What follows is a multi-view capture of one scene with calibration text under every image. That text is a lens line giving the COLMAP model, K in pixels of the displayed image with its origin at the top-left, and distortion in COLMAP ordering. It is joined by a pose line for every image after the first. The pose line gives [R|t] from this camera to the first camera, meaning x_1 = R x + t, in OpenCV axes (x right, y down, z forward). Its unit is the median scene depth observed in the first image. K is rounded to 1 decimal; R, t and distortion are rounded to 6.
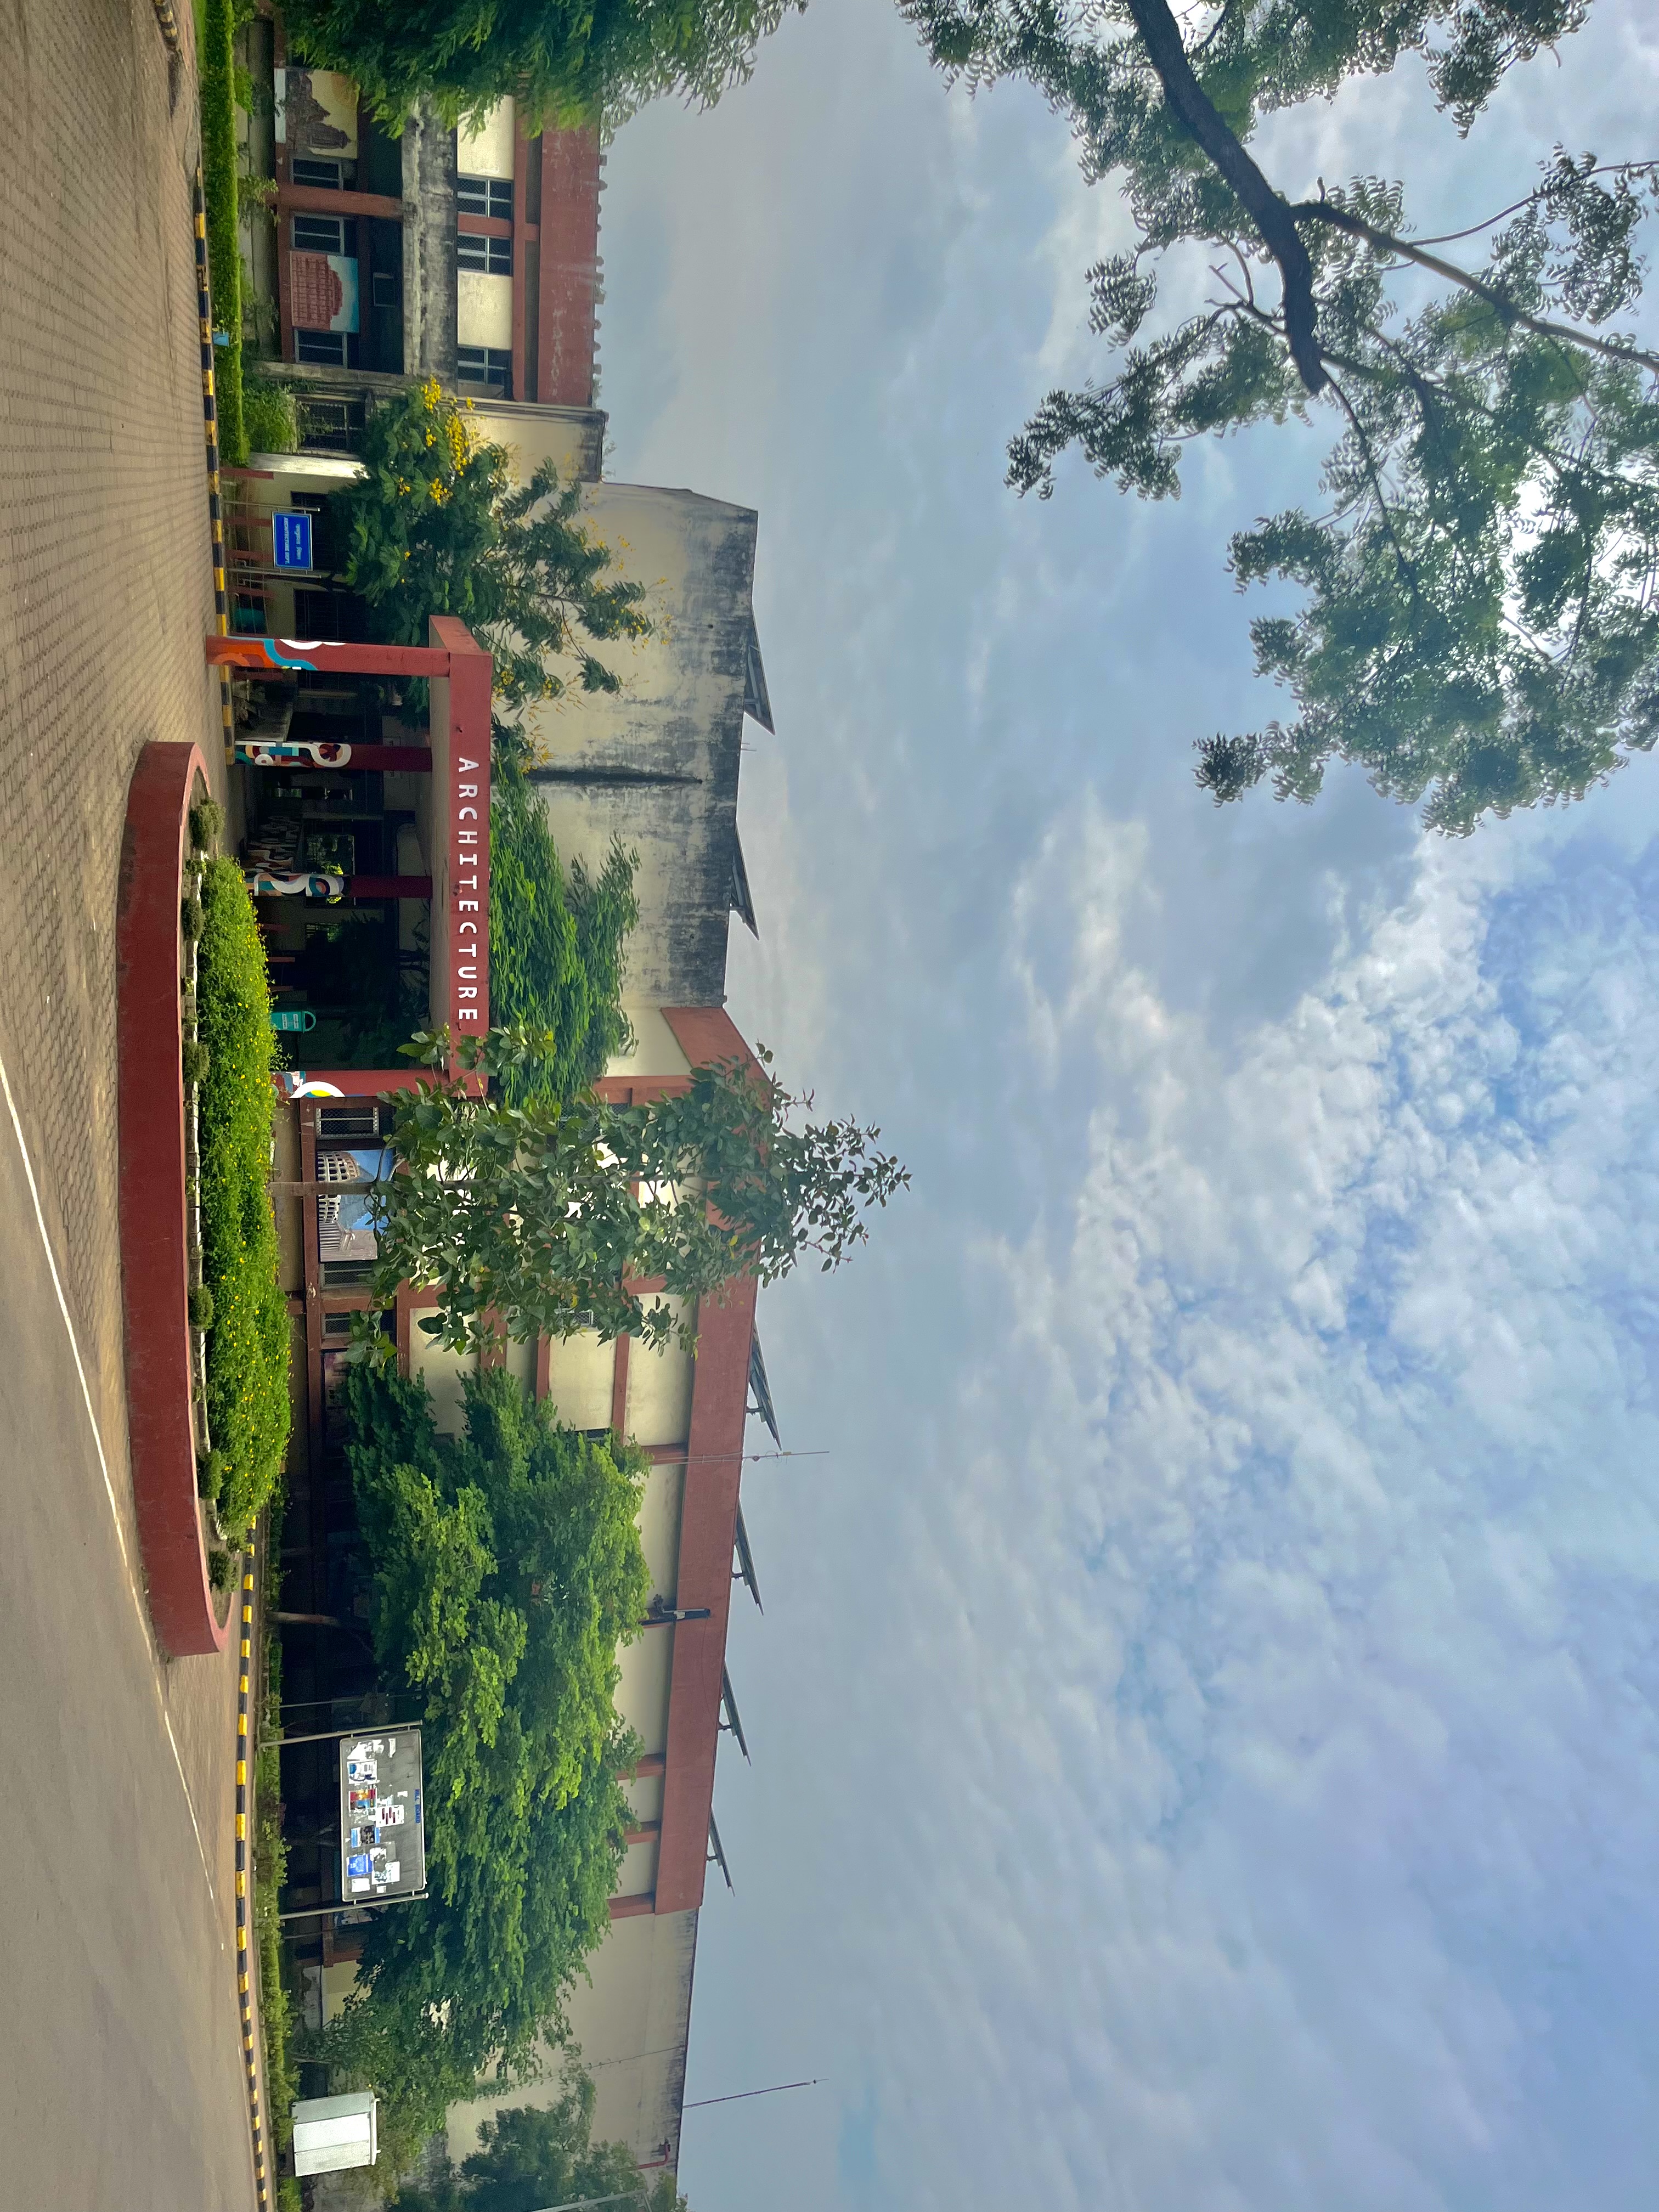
lens RADIAL K [[1673.2, 0, 831.9], [0, 1673.2, 1102.5], [0, 0, 1]] dist [0.016583, 0.001713]
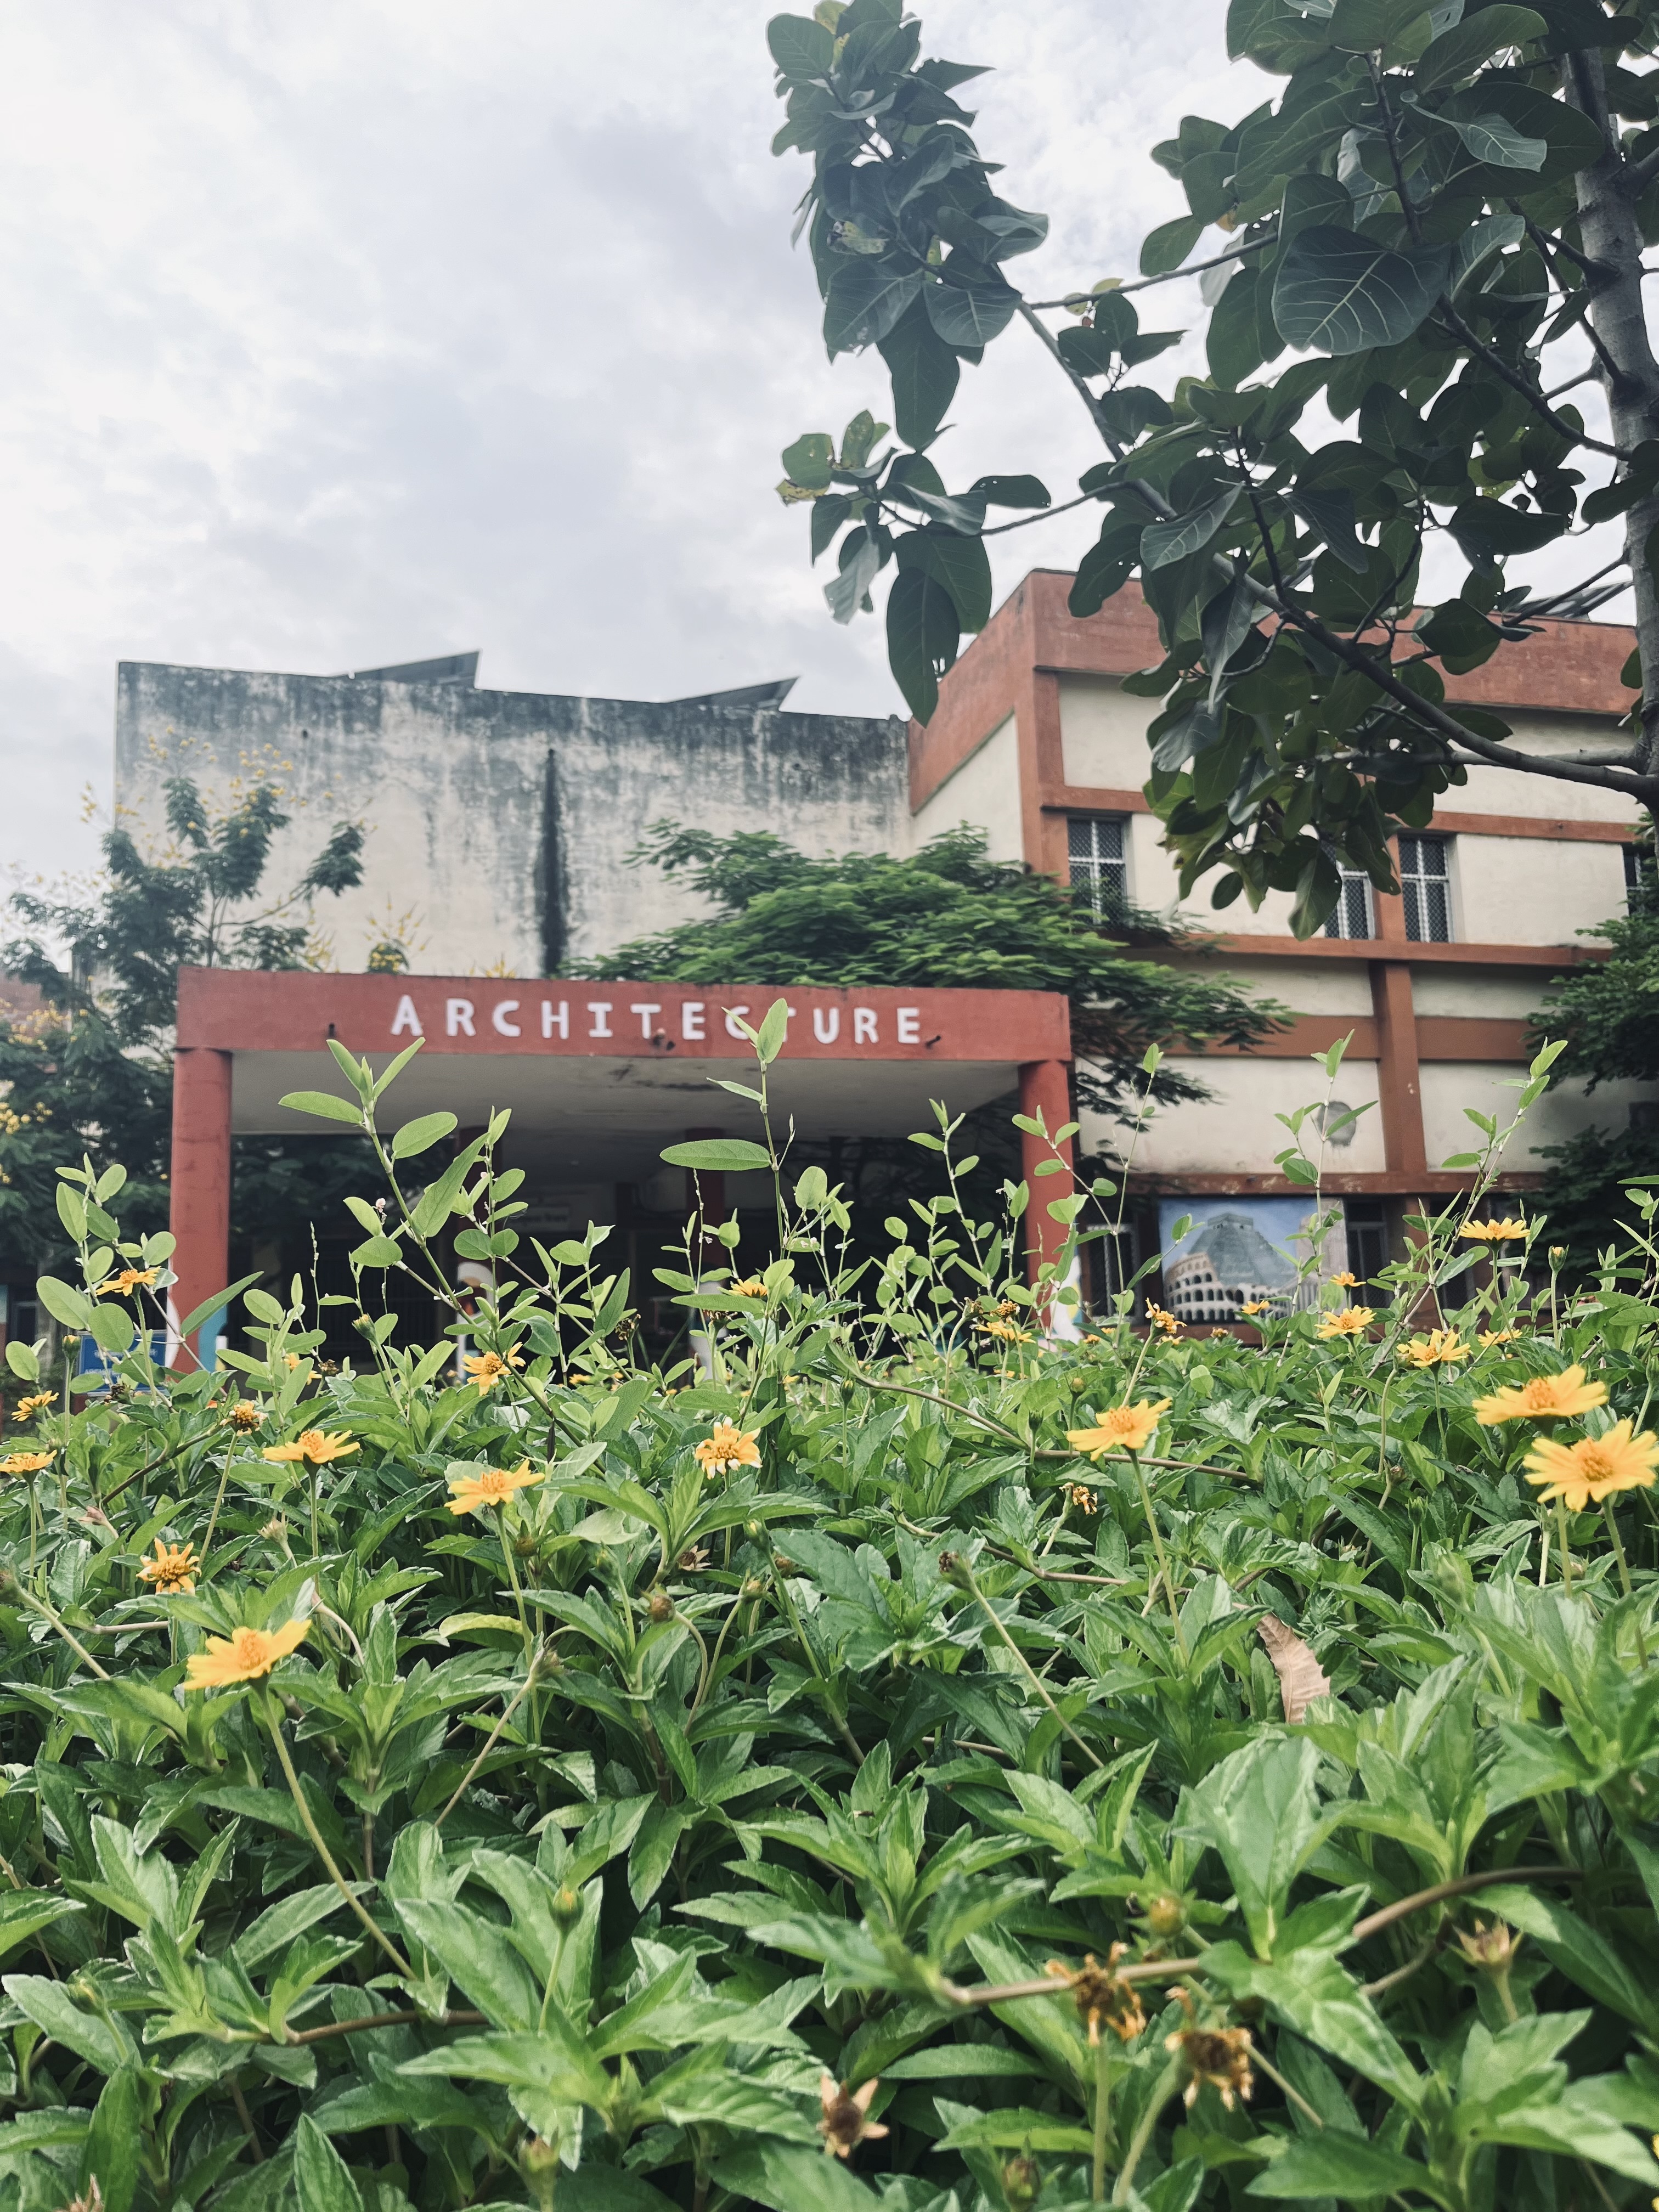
lens RADIAL K [[1673.2, 0, 828.8], [0, 1673.2, 1107.7], [0, 0, 1]] dist [0.016583, 0.001713]
pose [[-0.043871, -0.989063, -0.140815, -0.136276], [0.991224, -0.025500, -0.129711, -0.009081], [0.124702, -0.145270, 0.981502, 0.395327]]
